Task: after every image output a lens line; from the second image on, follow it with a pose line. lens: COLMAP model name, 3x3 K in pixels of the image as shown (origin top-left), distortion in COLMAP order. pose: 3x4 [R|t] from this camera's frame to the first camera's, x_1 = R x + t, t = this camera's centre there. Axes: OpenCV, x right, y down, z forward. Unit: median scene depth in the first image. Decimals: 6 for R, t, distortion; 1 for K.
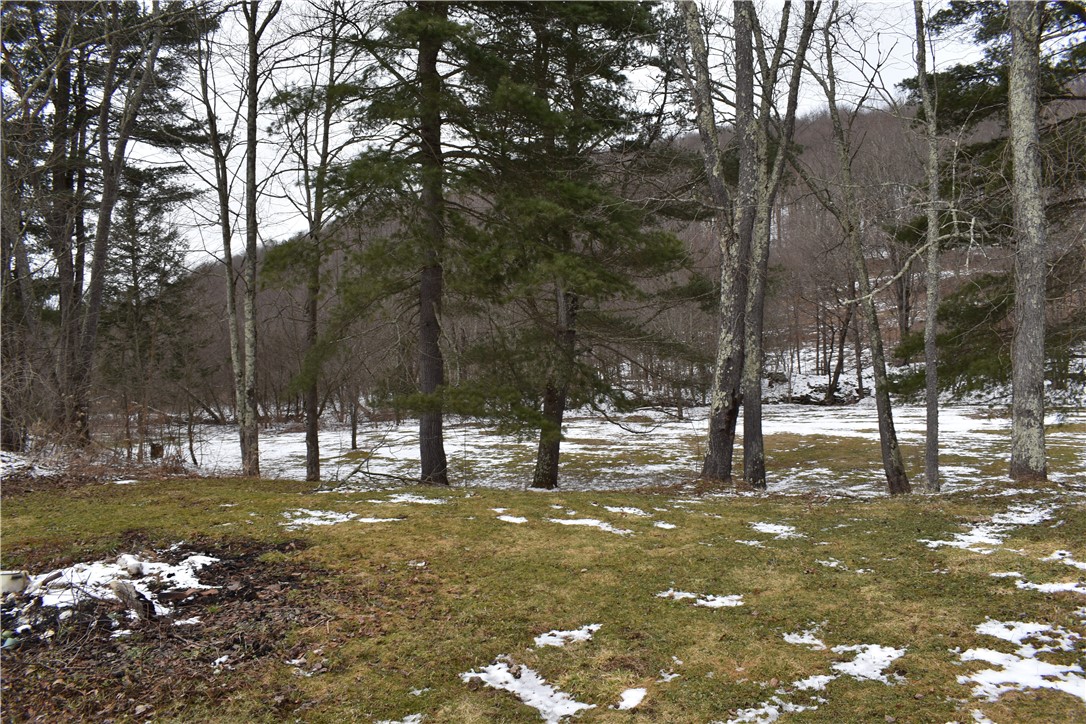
lens RADIAL K [[879.8, 0, 543.0], [0, 879.8, 362.0], [0, 0, 1]] dist [-0.003901, -0.102096]
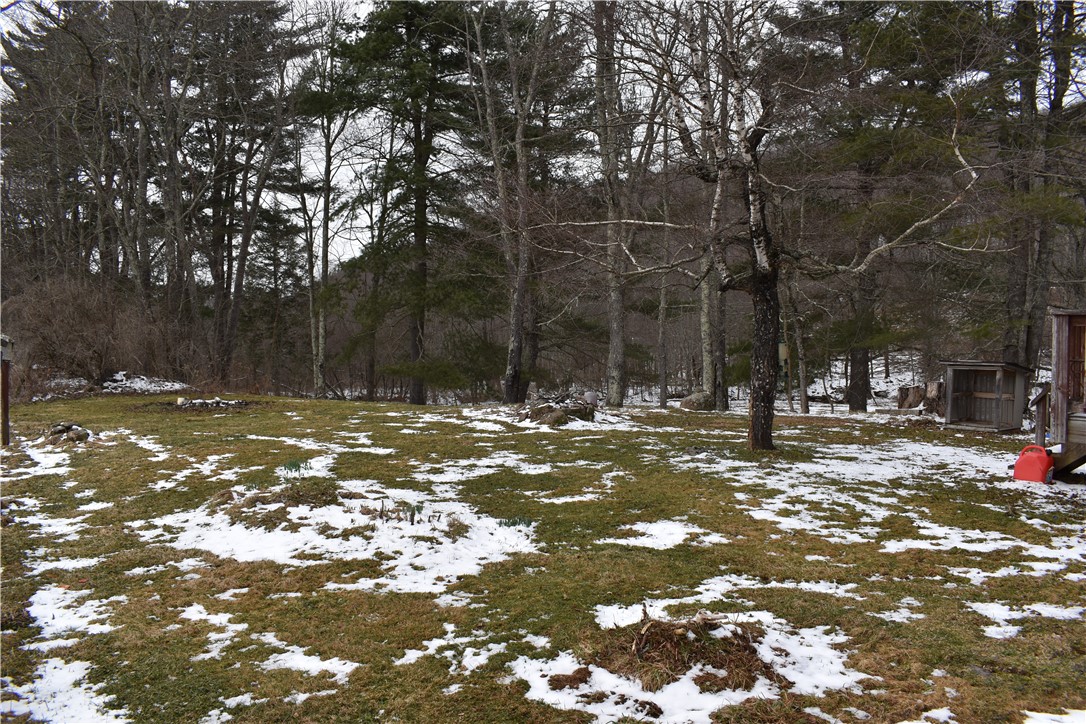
lens RADIAL K [[879.8, 0, 543.0], [0, 879.8, 362.0], [0, 0, 1]] dist [-0.003901, -0.102096]
pose [[0.987365, 0.032457, -0.155102, 0.189090], [-0.032348, 0.999471, 0.003226, 0.005031], [0.155125, 0.001832, 0.987893, -0.315107]]
